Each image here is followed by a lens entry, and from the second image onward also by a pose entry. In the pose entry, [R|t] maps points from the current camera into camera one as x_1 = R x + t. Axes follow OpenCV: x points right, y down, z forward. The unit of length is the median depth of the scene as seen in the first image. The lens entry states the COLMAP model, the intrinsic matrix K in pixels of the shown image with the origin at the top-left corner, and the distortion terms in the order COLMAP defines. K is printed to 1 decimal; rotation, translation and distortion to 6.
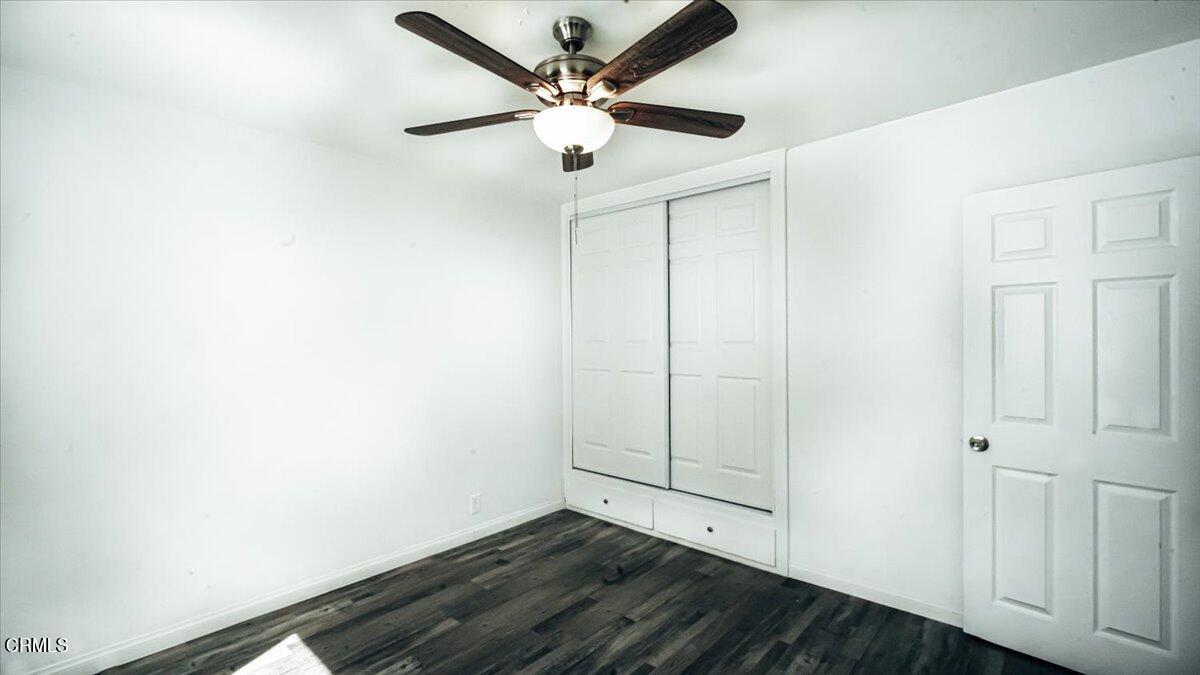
lens RADIAL K [[519.6, 0, 602.5], [0, 519.6, 340.9], [0, 0, 1]] dist [-0.015669, 0.005343]
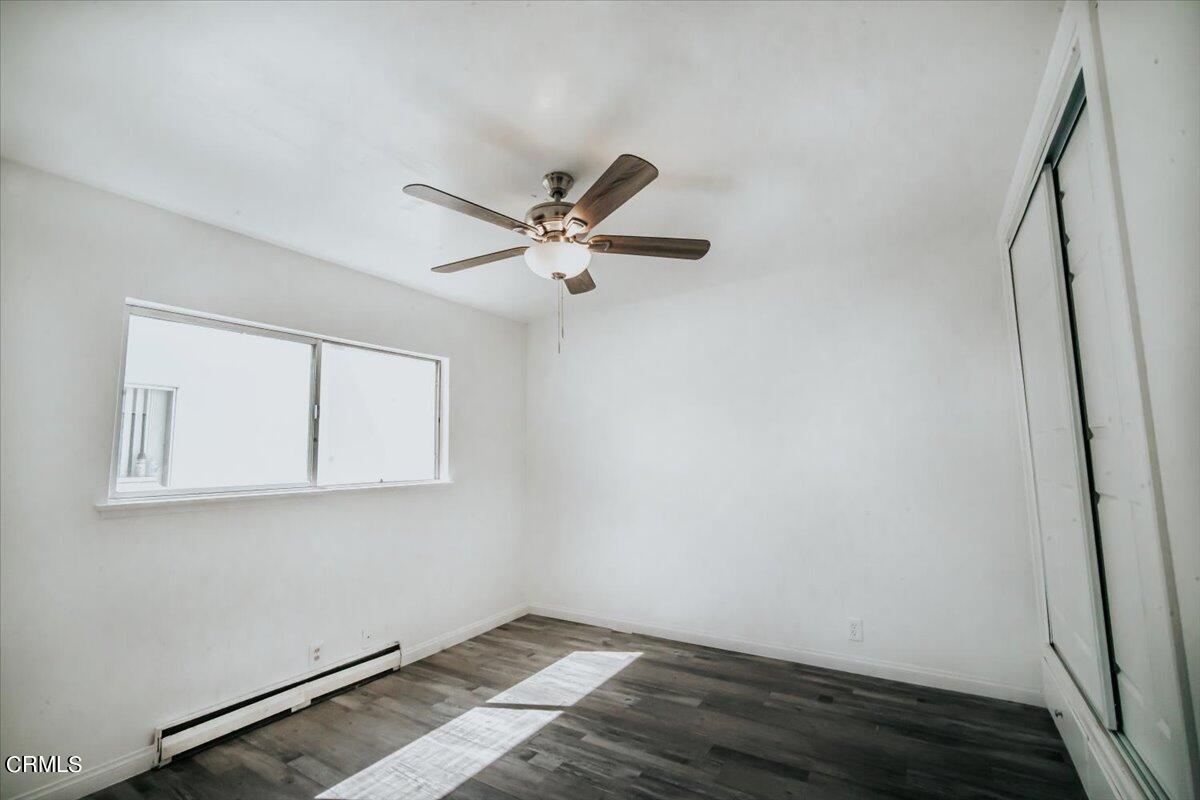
lens RADIAL K [[521.2, 0, 604.9], [0, 521.2, 394.9], [0, 0, 1]] dist [-0.010182, 0.001663]
pose [[0.167754, -0.100899, -0.980652, 0.695783], [0.016392, 0.994896, -0.099561, 0.001276], [0.985693, 0.000627, 0.168552, 0.527449]]
